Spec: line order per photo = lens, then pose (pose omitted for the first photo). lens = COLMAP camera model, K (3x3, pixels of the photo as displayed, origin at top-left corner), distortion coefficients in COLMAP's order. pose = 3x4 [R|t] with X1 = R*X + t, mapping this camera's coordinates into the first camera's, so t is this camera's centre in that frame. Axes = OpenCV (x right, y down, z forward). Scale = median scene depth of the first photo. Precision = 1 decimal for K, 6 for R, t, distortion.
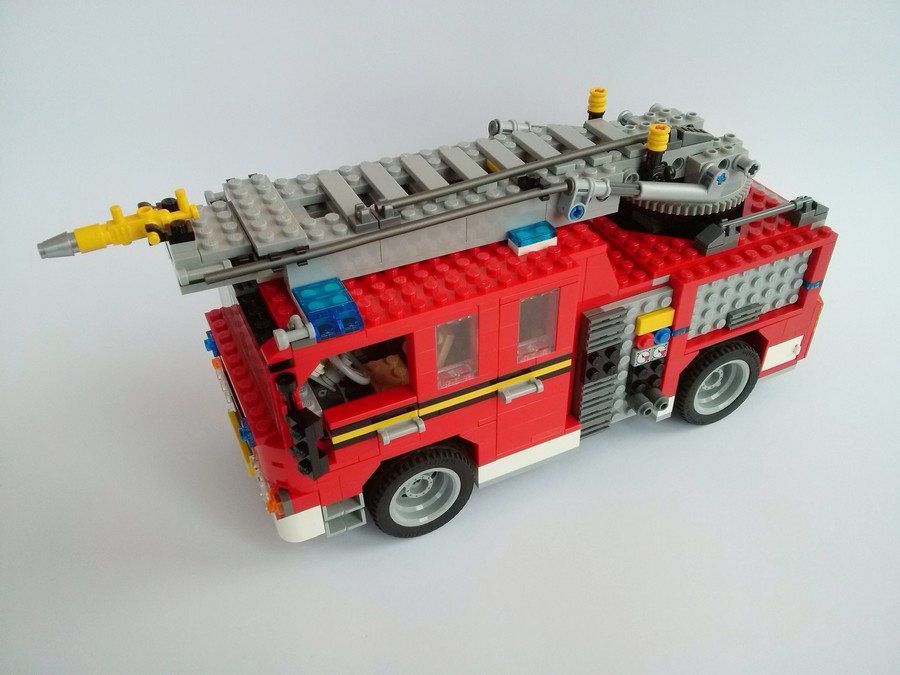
lens RADIAL K [[806.4, 0, 457.3], [0, 806.4, 361.2], [0, 0, 1]] dist [0.024765, -0.137651]
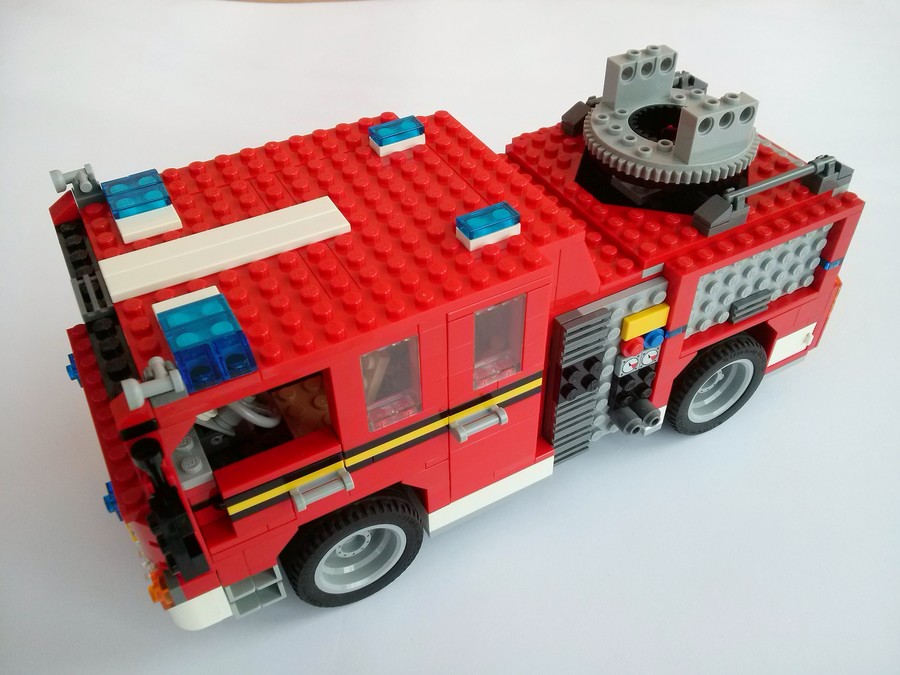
lens RADIAL K [[806.4, 0, 453.5], [0, 806.4, 353.3], [0, 0, 1]] dist [0.024765, -0.137651]
pose [[0.998067, -0.038038, 0.049140, 0.018336], [0.035075, 0.997593, 0.059809, -0.073287], [-0.051297, -0.057969, 0.997000, 0.224804]]
